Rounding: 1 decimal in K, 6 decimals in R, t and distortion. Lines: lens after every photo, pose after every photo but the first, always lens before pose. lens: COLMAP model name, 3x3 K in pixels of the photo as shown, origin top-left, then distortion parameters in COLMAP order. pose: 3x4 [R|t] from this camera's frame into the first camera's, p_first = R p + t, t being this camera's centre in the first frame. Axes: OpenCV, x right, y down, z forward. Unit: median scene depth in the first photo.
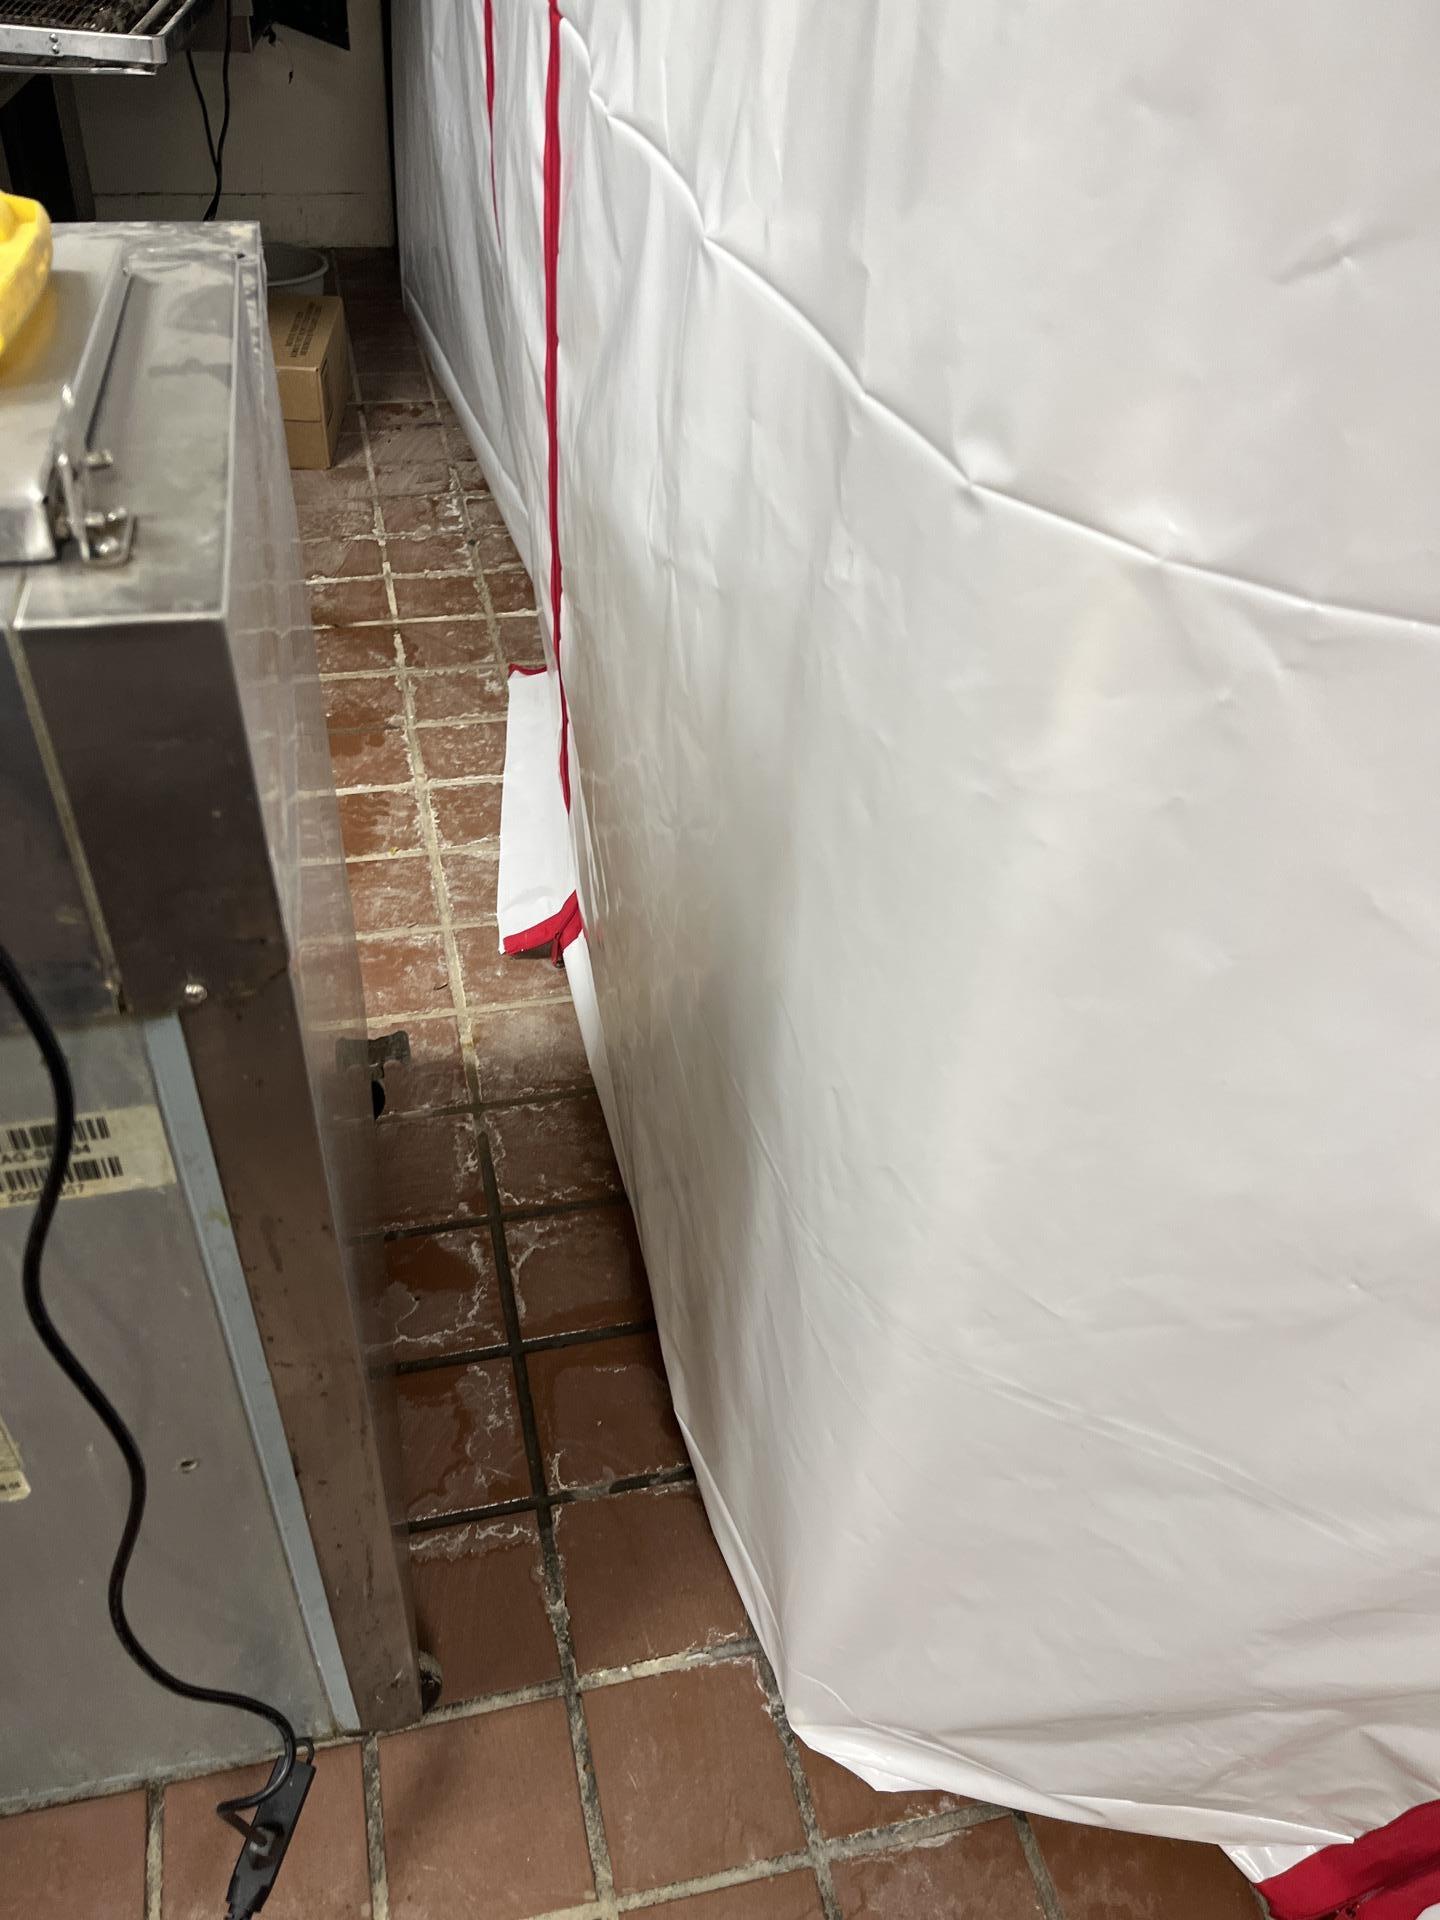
lens RADIAL K [[1460.7, 0, 675.4], [0, 1460.7, 958.8], [0, 0, 1]] dist [0.067452, -0.087342]
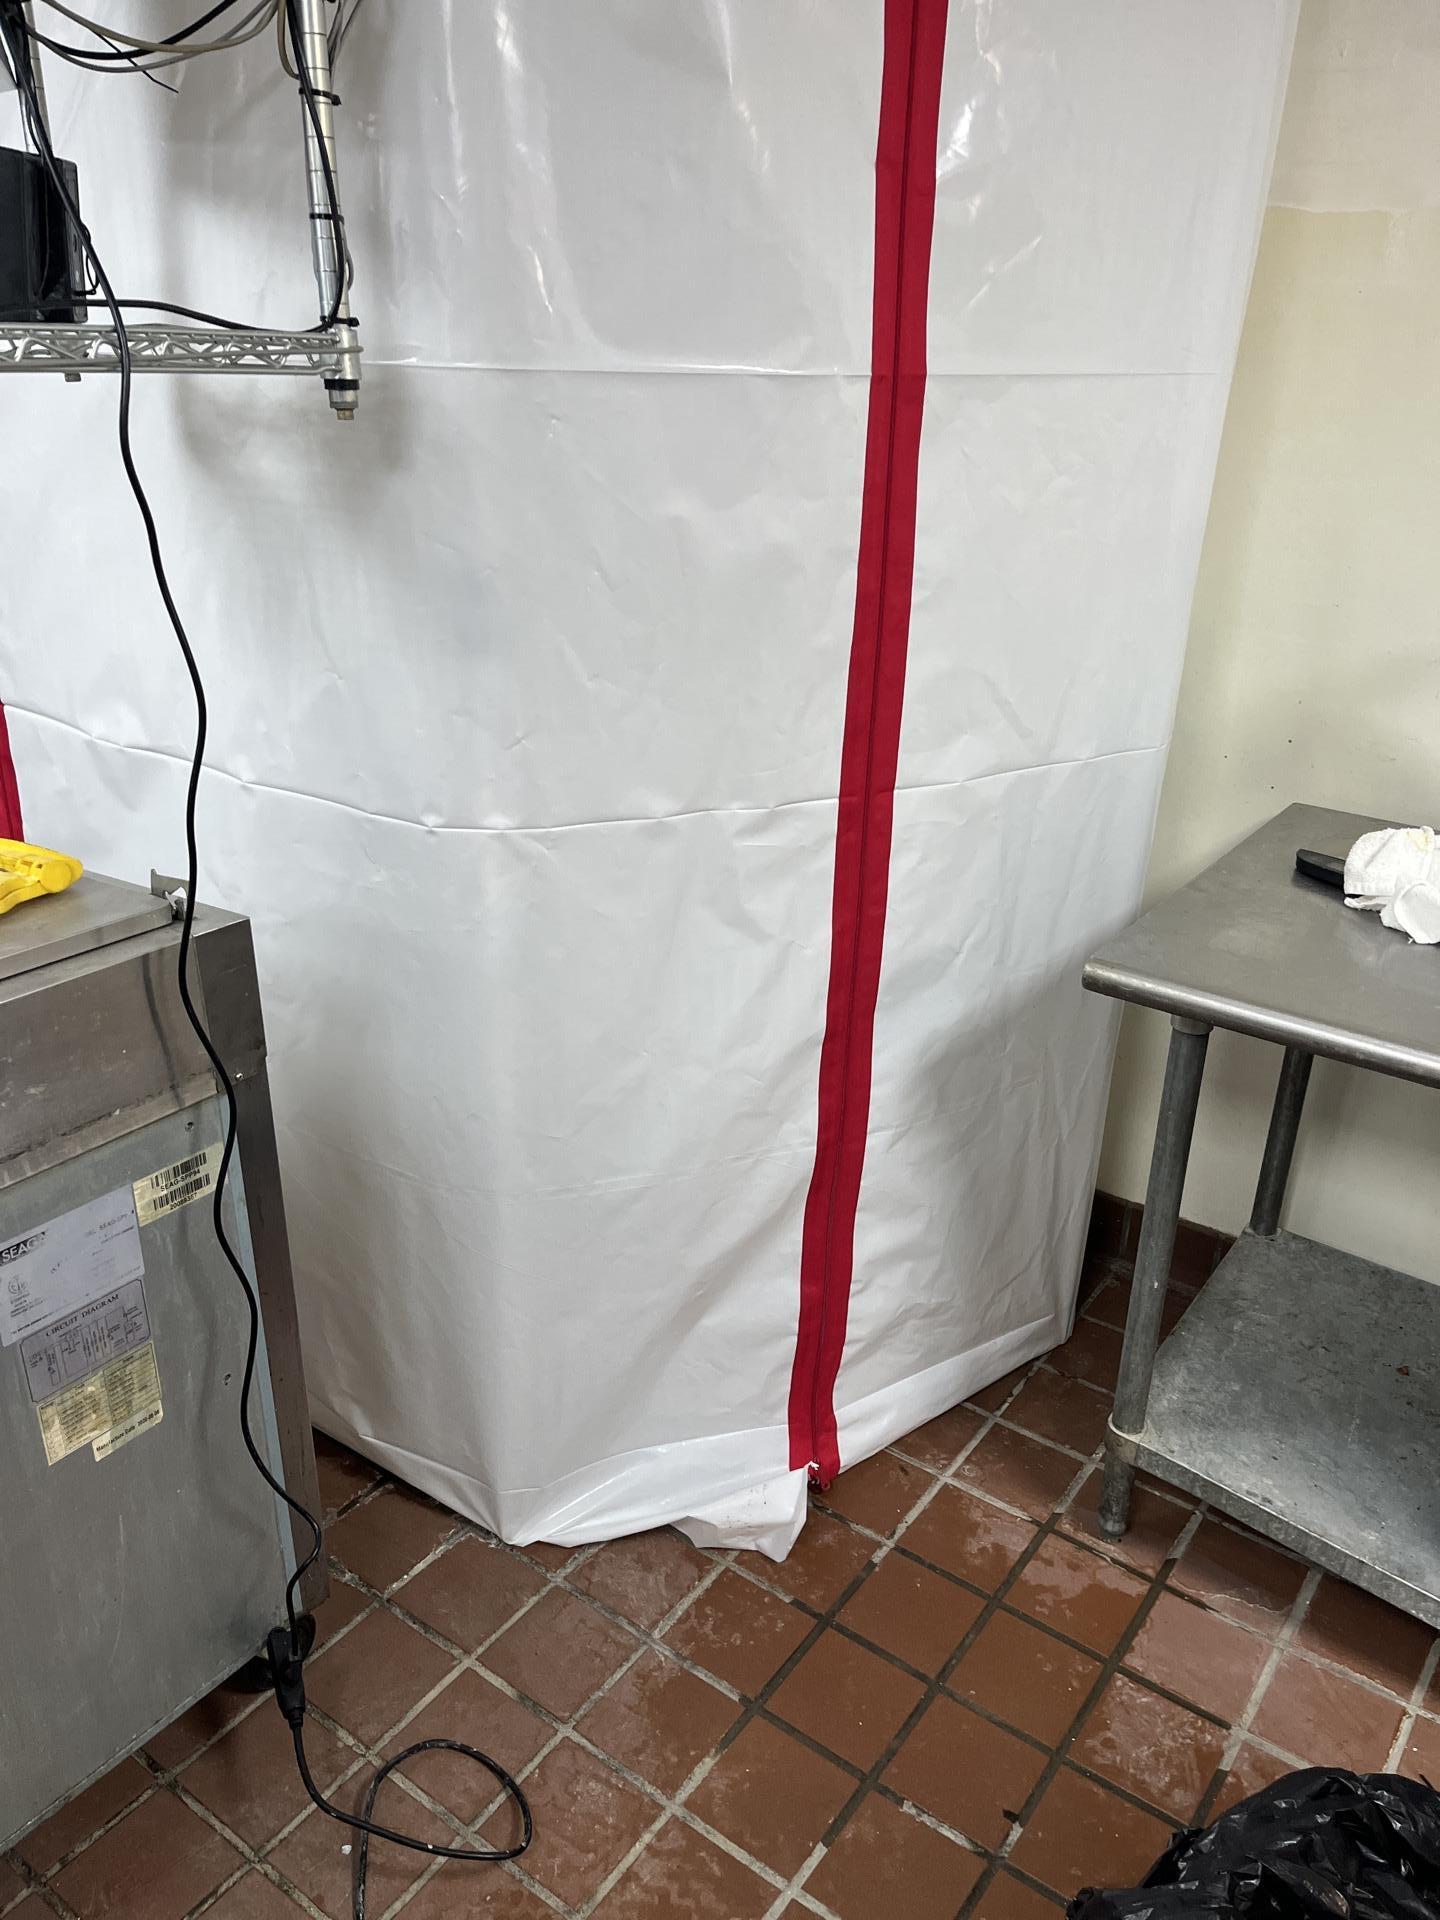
lens RADIAL K [[1460.7, 0, 675.4], [0, 1460.7, 958.8], [0, 0, 1]] dist [0.067452, -0.087342]
pose [[0.777274, -0.289728, 0.558482, -0.219857], [0.439354, 0.885329, -0.152188, 0.111989], [-0.450347, 0.363663, 0.815436, -0.297839]]
